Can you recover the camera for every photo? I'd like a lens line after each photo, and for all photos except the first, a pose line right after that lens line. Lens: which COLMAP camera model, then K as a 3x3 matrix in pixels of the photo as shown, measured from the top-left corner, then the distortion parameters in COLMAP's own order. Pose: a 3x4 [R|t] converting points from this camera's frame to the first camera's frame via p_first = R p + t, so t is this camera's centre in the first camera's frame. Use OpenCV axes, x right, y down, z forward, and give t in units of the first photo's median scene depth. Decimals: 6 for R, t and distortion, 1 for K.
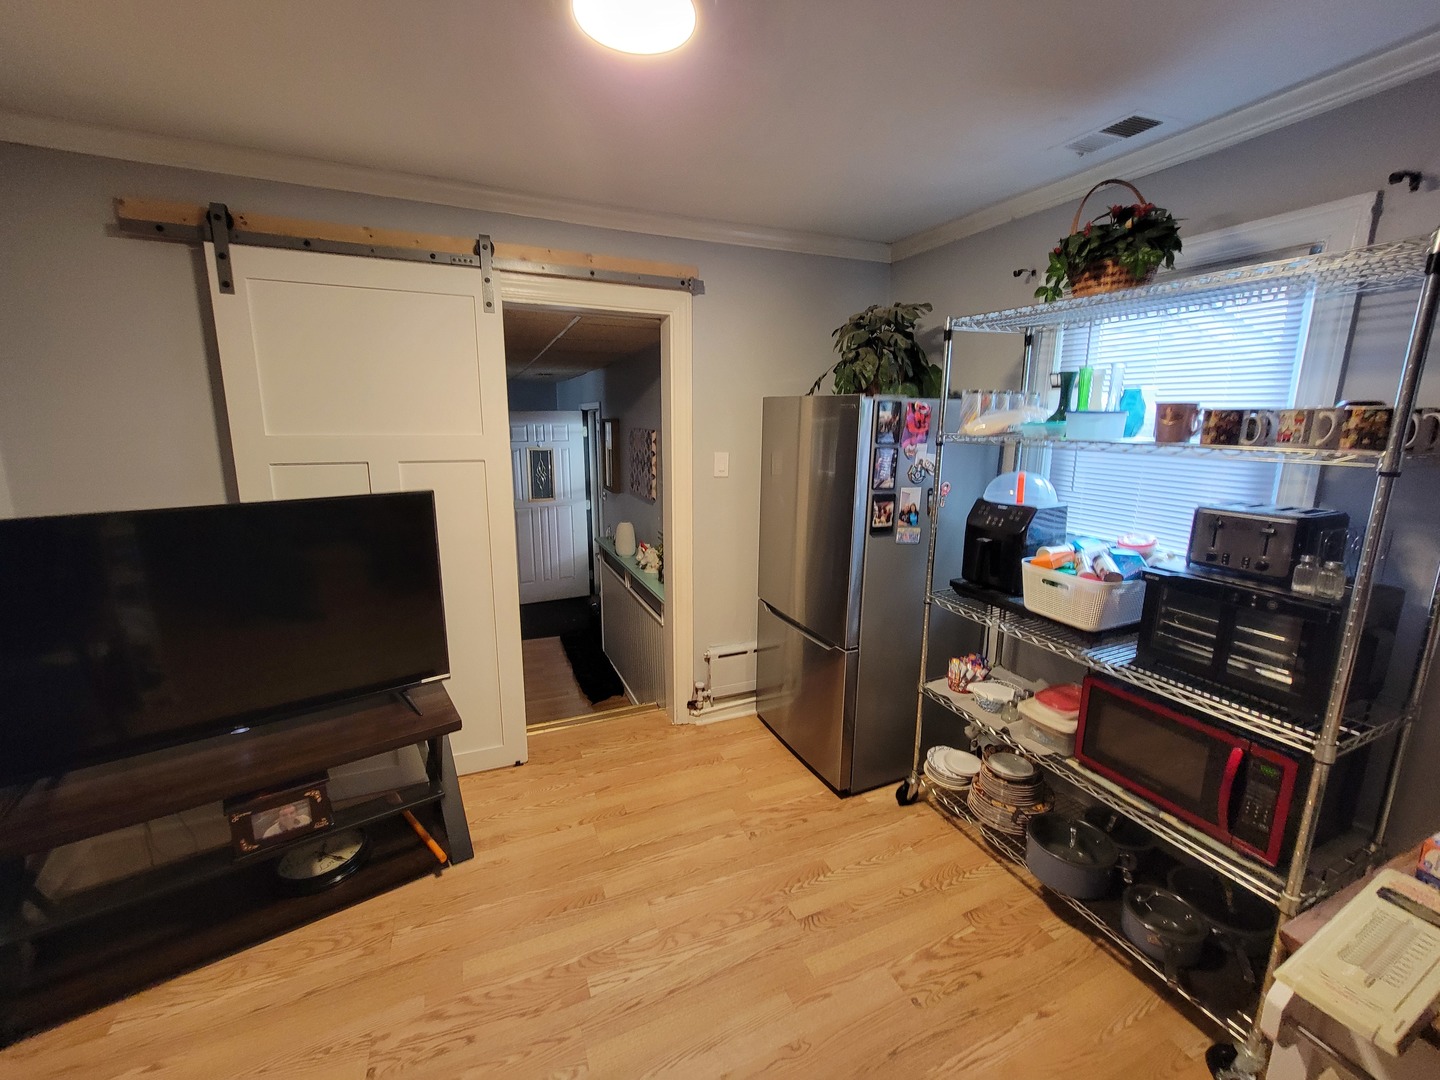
lens RADIAL K [[593.9, 0, 730.2], [0, 593.9, 538.8], [0, 0, 1]] dist [-0.003781, 0.000191]
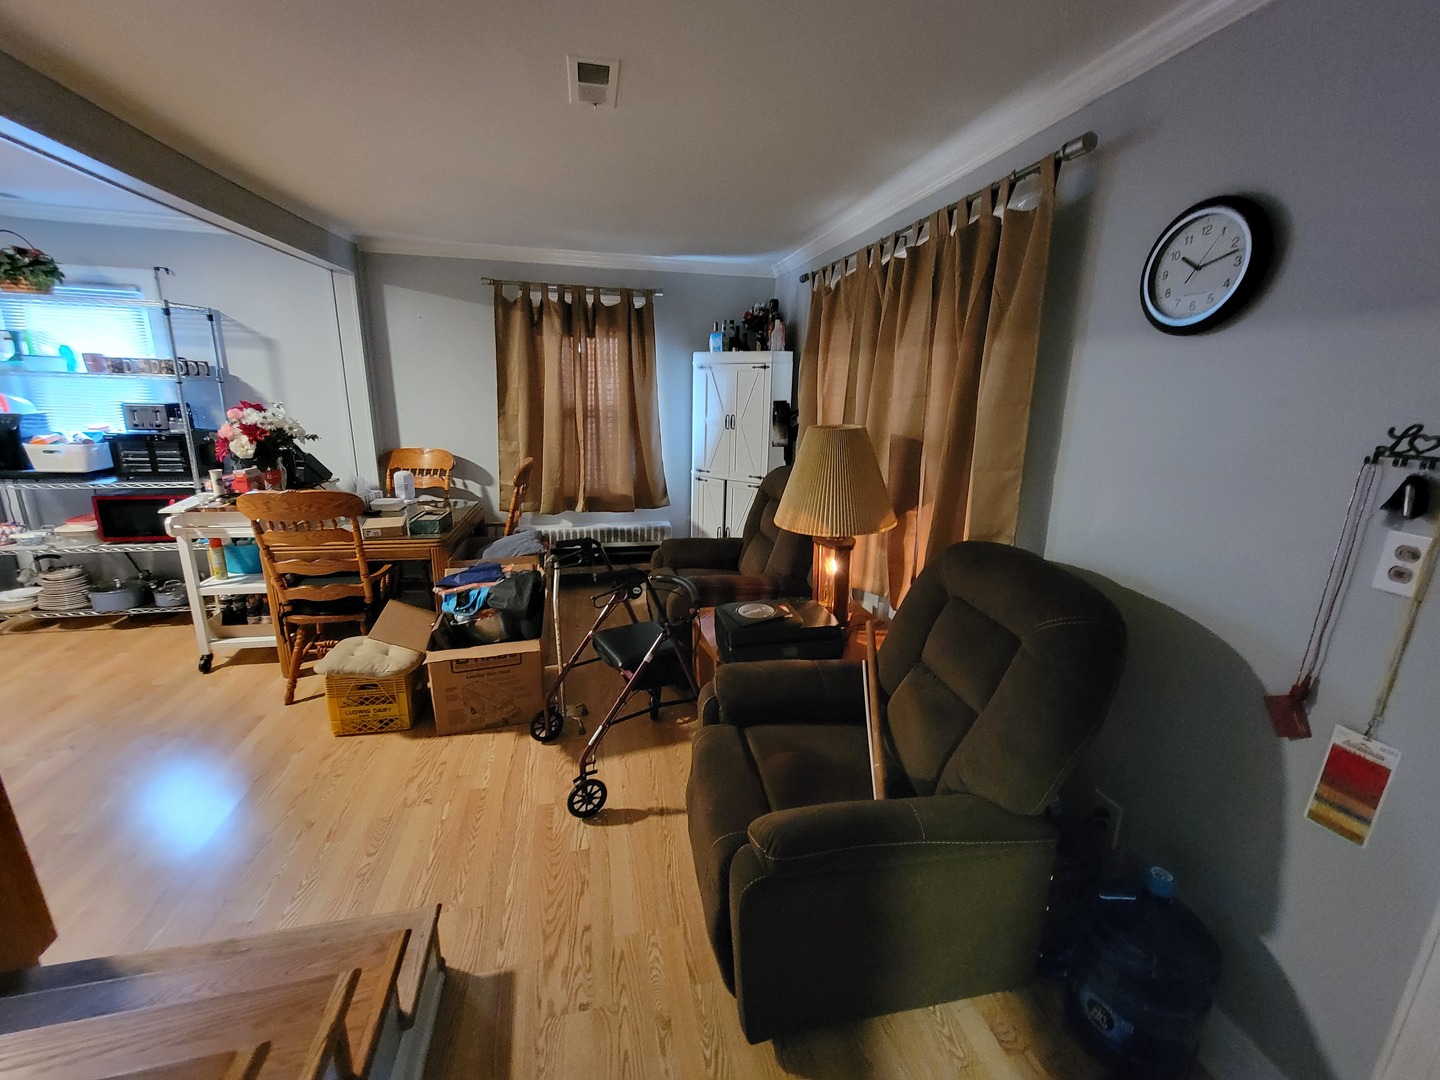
lens RADIAL K [[585.1, 0, 721.5], [0, 585.1, 533.4], [0, 0, 1]] dist [-0.007011, 0.000974]
pose [[0.195735, -0.238778, 0.951143, -0.692044], [0.166550, 0.963908, 0.207708, 0.248201], [-0.966410, 0.117757, 0.228439, -1.170430]]
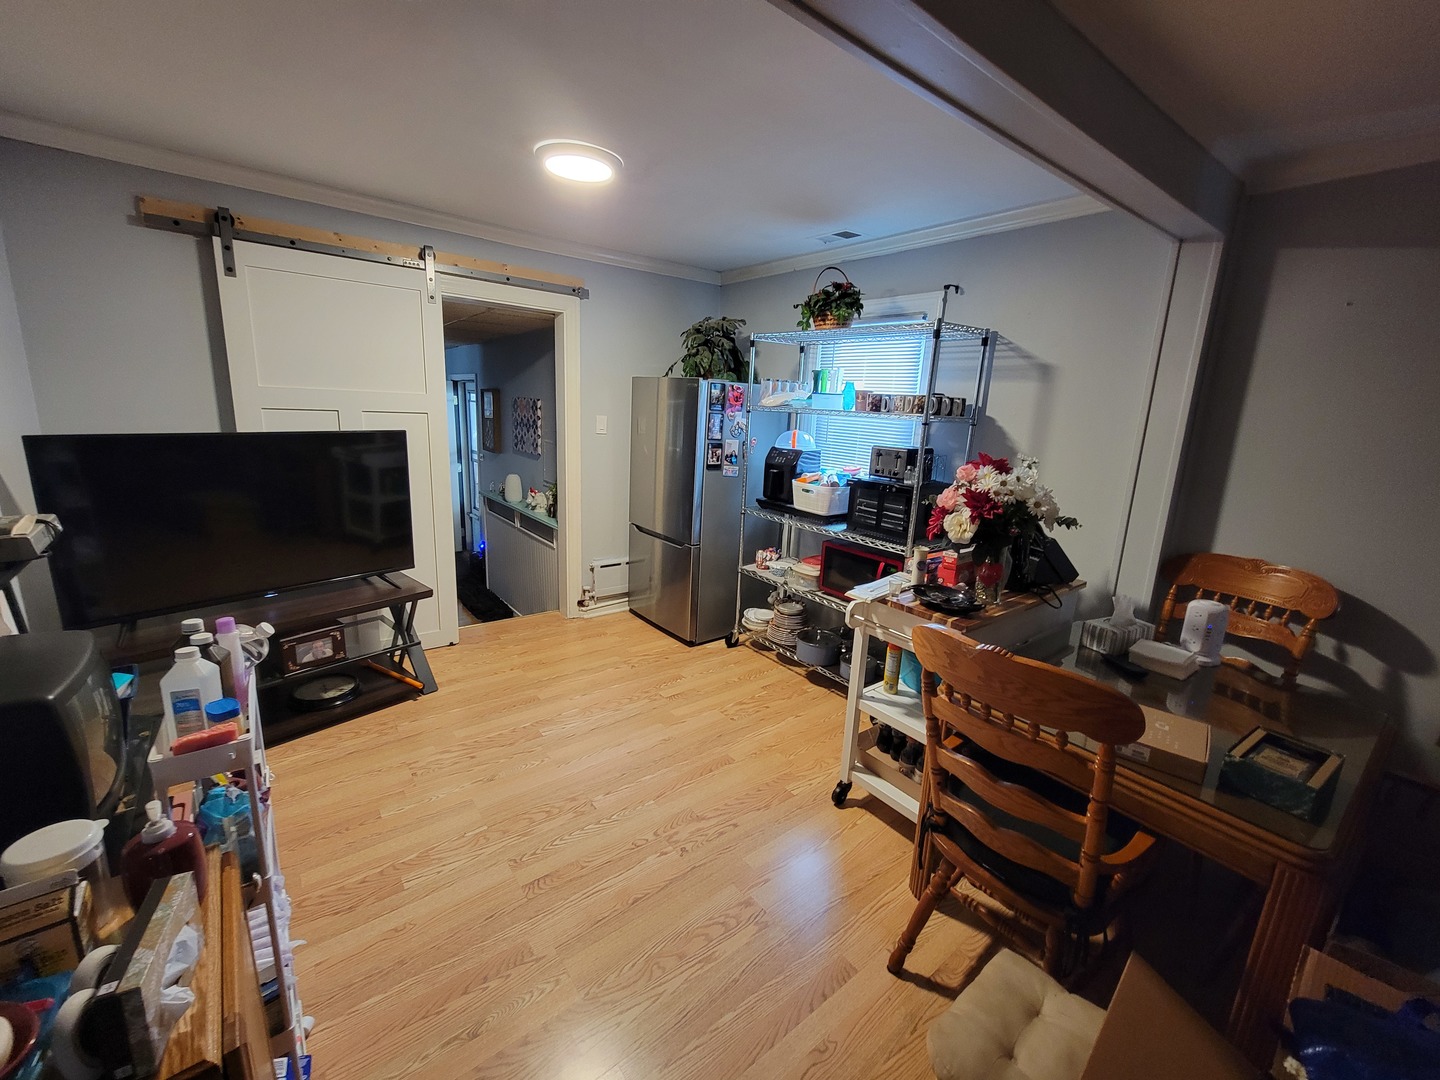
lens RADIAL K [[584.1, 0, 723.2], [0, 584.1, 537.5], [0, 0, 1]] dist [-0.003123, 0.000000]
pose [[0.969379, -0.015789, 0.245063, -0.109007], [0.008423, 0.999481, 0.031078, 0.135827], [-0.245427, -0.028062, 0.969009, -0.542011]]
